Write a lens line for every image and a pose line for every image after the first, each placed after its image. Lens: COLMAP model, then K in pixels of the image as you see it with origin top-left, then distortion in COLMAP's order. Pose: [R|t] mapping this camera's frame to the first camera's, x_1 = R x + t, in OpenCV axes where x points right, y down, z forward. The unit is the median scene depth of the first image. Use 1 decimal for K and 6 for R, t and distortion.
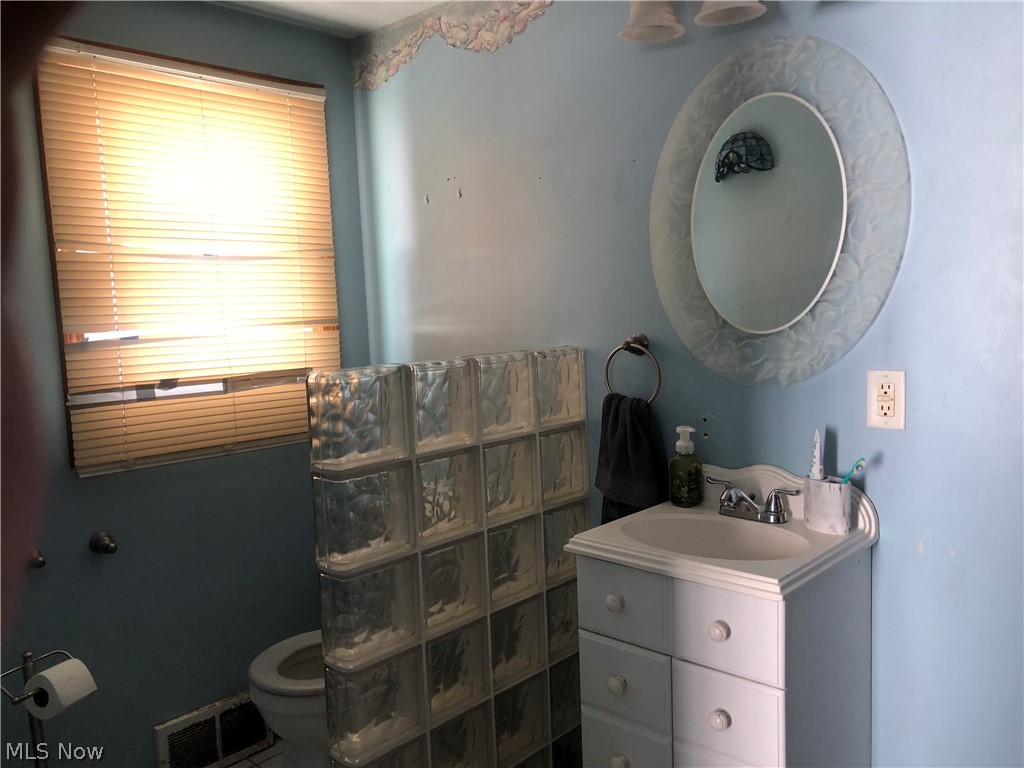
lens RADIAL K [[830.0, 0, 511.3], [0, 830.0, 385.1], [0, 0, 1]] dist [0.012643, -0.017895]
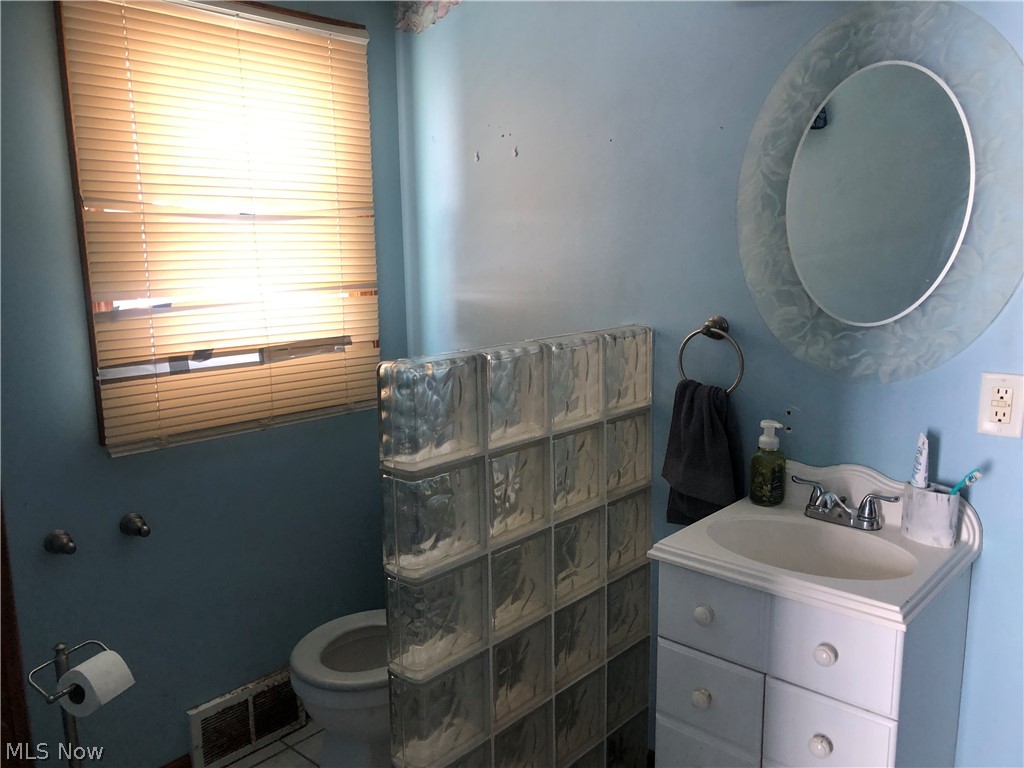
lens RADIAL K [[830.0, 0, 515.1], [0, 830.0, 382.9], [0, 0, 1]] dist [0.012643, -0.017895]
pose [[0.999359, 0.023044, 0.027400, -0.100517], [-0.024969, 0.997083, 0.072123, -0.051499], [-0.025658, -0.072761, 0.997019, 0.074913]]
